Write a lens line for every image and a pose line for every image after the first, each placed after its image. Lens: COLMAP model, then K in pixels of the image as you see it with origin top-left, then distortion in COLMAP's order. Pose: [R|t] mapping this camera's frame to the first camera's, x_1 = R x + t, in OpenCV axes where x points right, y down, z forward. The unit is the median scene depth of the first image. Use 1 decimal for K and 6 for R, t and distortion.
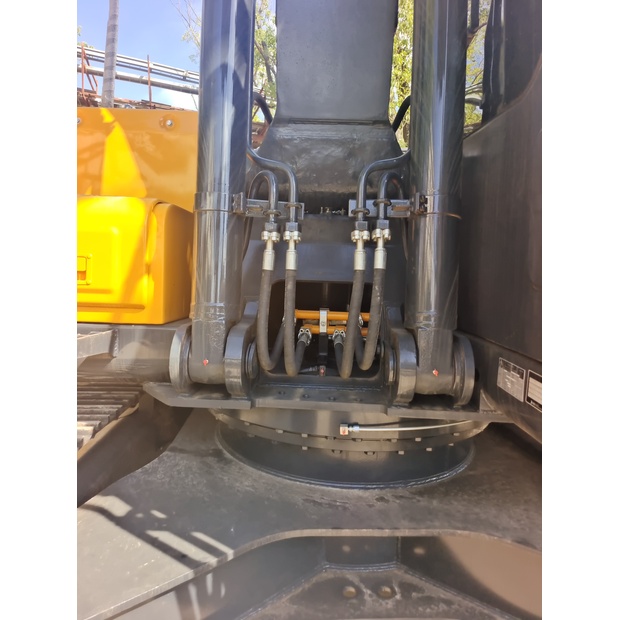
lens RADIAL K [[419.9, 0, 307.7], [0, 419.9, 311.7], [0, 0, 1]] dist [0.051987, -0.047216]
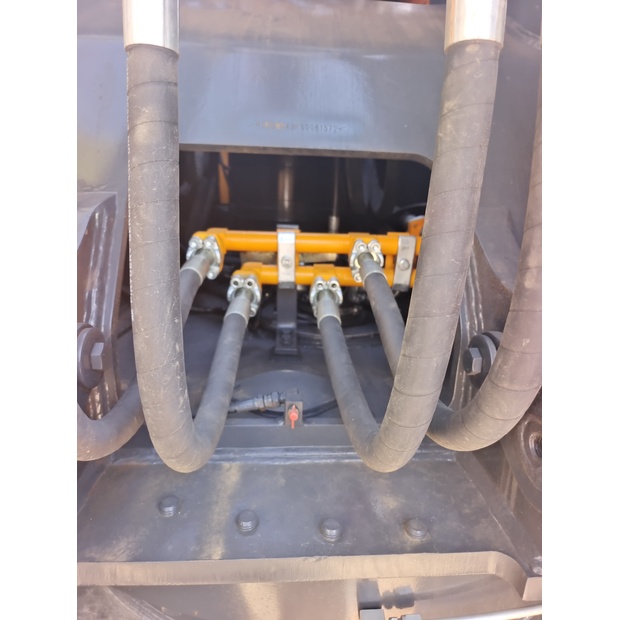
lens RADIAL K [[419.9, 0, 307.4], [0, 419.9, 310.6], [0, 0, 1]] dist [0.051987, -0.047216]
pose [[0.993258, -0.036711, 0.109957, 0.008914], [0.017613, 0.985310, 0.169862, 0.005321], [-0.114578, -0.166780, 0.979314, 0.569216]]
